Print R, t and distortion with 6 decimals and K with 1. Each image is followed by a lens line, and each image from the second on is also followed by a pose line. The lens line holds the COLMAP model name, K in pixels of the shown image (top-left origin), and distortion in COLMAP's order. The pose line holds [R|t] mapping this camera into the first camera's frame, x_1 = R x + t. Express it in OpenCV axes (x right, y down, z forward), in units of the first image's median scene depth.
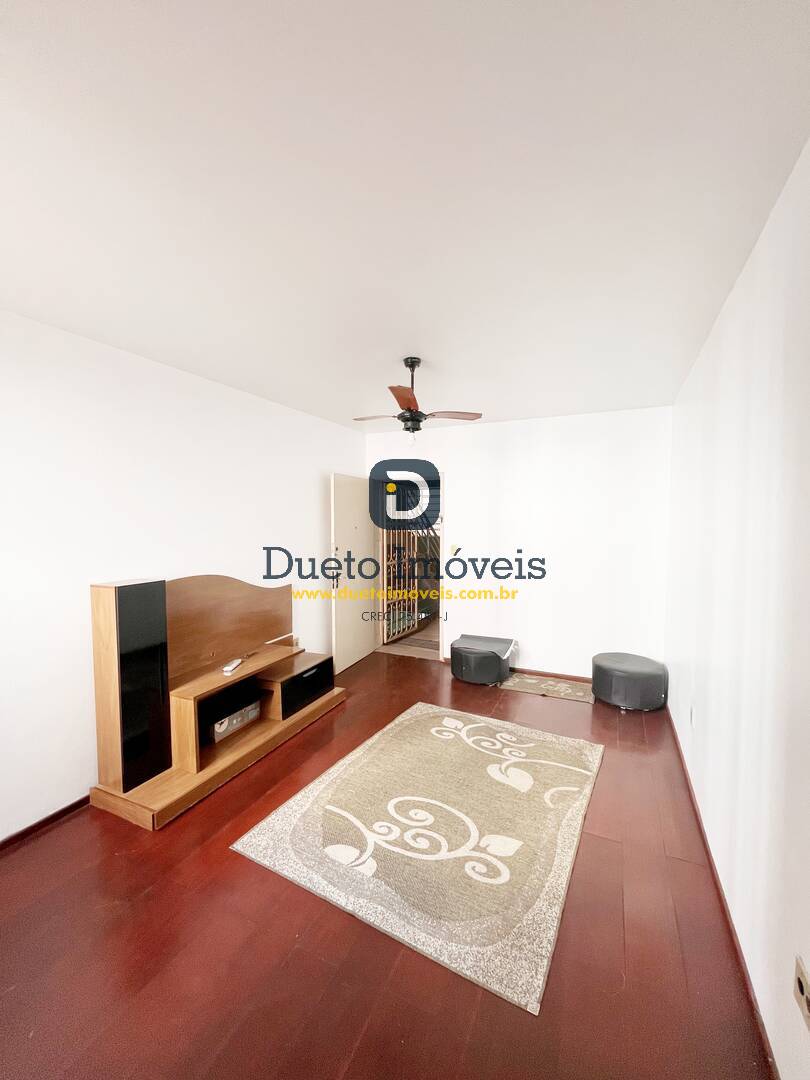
lens RADIAL K [[437.0, 0, 407.4], [0, 437.0, 540.7], [0, 0, 1]] dist [-0.003691, -0.001030]
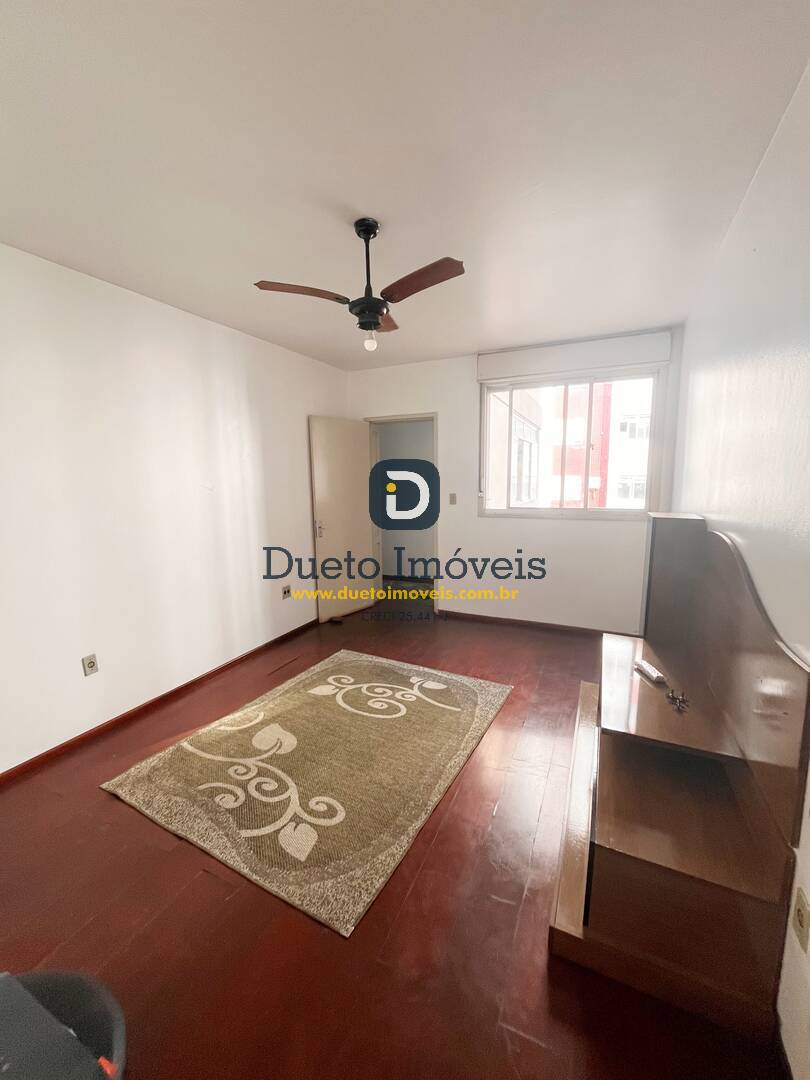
lens RADIAL K [[437.0, 0, 406.1], [0, 437.0, 541.3], [0, 0, 1]] dist [-0.003691, -0.001030]
pose [[-0.999756, 0.016668, -0.014479, -0.035650], [0.013419, 0.979495, 0.201023, -0.051666], [0.017533, 0.200780, -0.979479, 2.031123]]
